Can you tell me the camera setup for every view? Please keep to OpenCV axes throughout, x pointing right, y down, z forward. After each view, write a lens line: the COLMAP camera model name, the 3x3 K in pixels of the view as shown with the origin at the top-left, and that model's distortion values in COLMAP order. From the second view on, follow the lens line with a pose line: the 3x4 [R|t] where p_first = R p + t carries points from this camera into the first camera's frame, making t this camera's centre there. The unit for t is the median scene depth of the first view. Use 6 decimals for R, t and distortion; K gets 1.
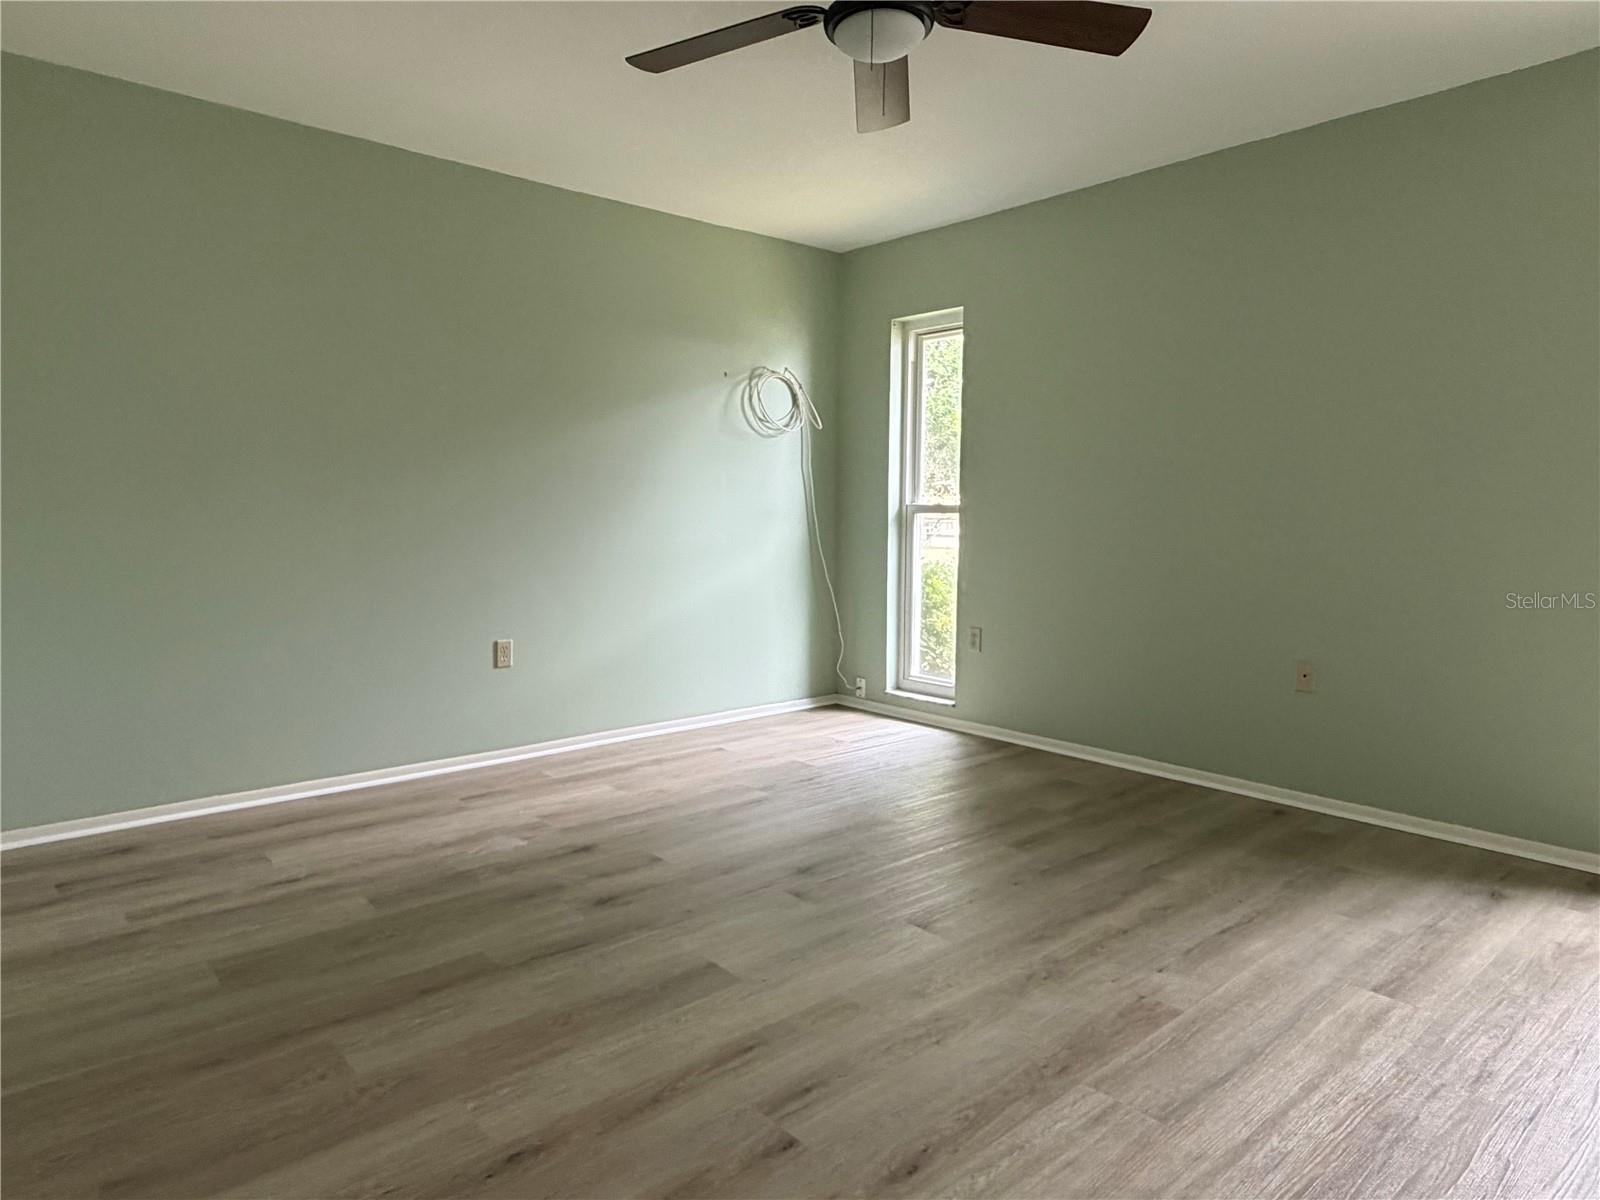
lens RADIAL K [[972.5, 0, 797.1], [0, 972.5, 598.3], [0, 0, 1]] dist [-0.000368, -0.001734]
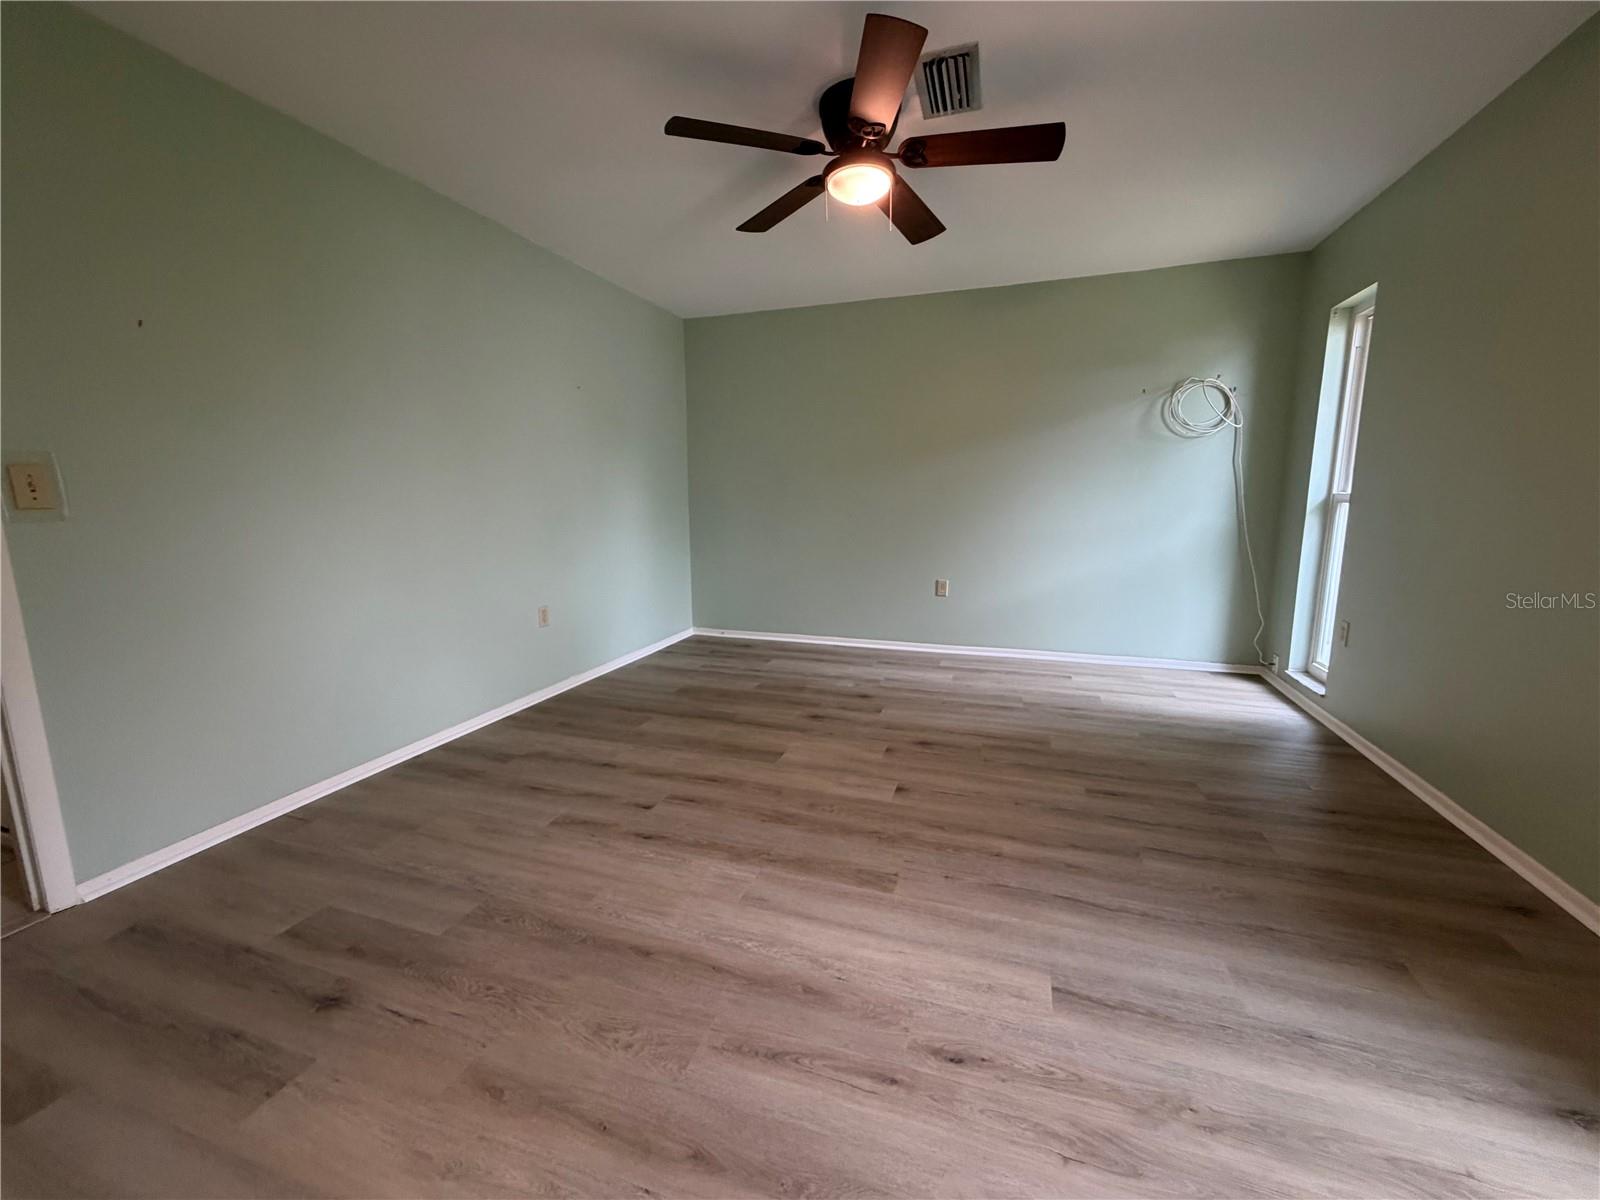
lens RADIAL K [[639.7, 0, 796.0], [0, 639.7, 600.9], [0, 0, 1]] dist [-0.001821, 0.000752]
pose [[0.499685, 0.133211, -0.855903, 0.735378], [-0.070088, 0.991082, 0.113333, -0.039707], [0.863367, 0.003357, 0.504565, 0.324268]]
